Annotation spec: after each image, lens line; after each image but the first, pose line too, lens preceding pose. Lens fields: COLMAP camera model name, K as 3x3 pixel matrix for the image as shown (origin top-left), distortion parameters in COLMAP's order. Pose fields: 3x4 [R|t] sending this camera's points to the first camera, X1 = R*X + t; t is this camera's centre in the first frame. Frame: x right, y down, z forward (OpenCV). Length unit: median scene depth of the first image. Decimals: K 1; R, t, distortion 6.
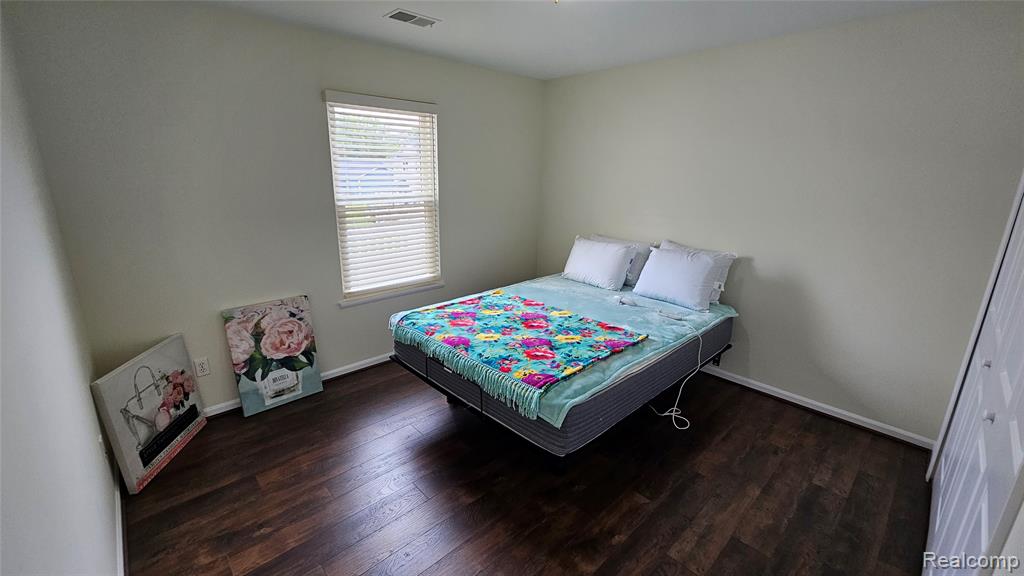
lens RADIAL K [[417.3, 0, 512.0], [0, 417.3, 288.0], [0, 0, 1]] dist [-0.001491, -0.000118]
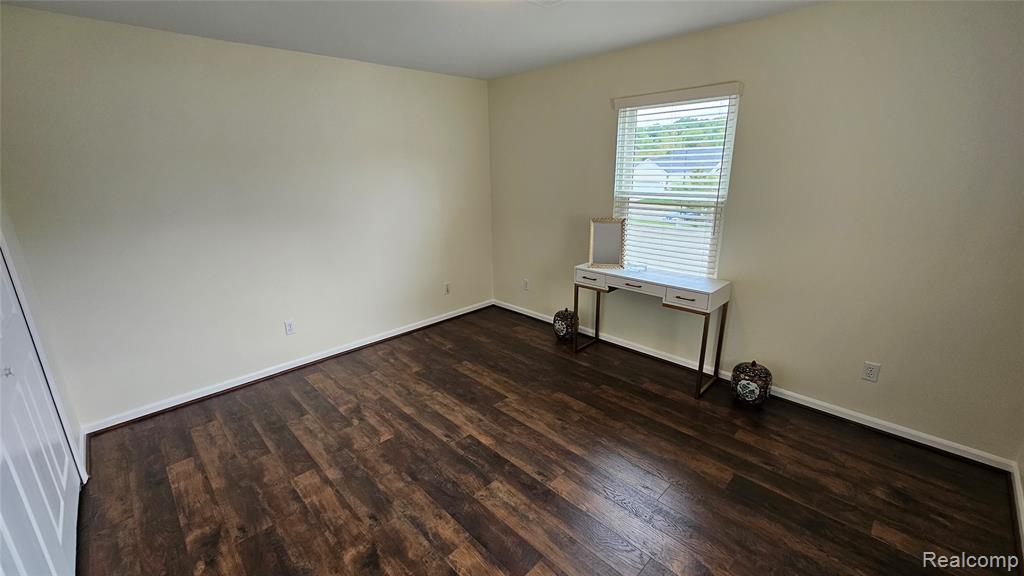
lens RADIAL K [[417.3, 0, 512.0], [0, 417.3, 288.0], [0, 0, 1]] dist [-0.001491, -0.000118]
pose [[0.014951, 0.281469, -0.959454, 1.265656], [-0.242489, 0.931936, 0.269618, -0.383206], [0.970039, 0.228626, 0.082186, 1.315339]]
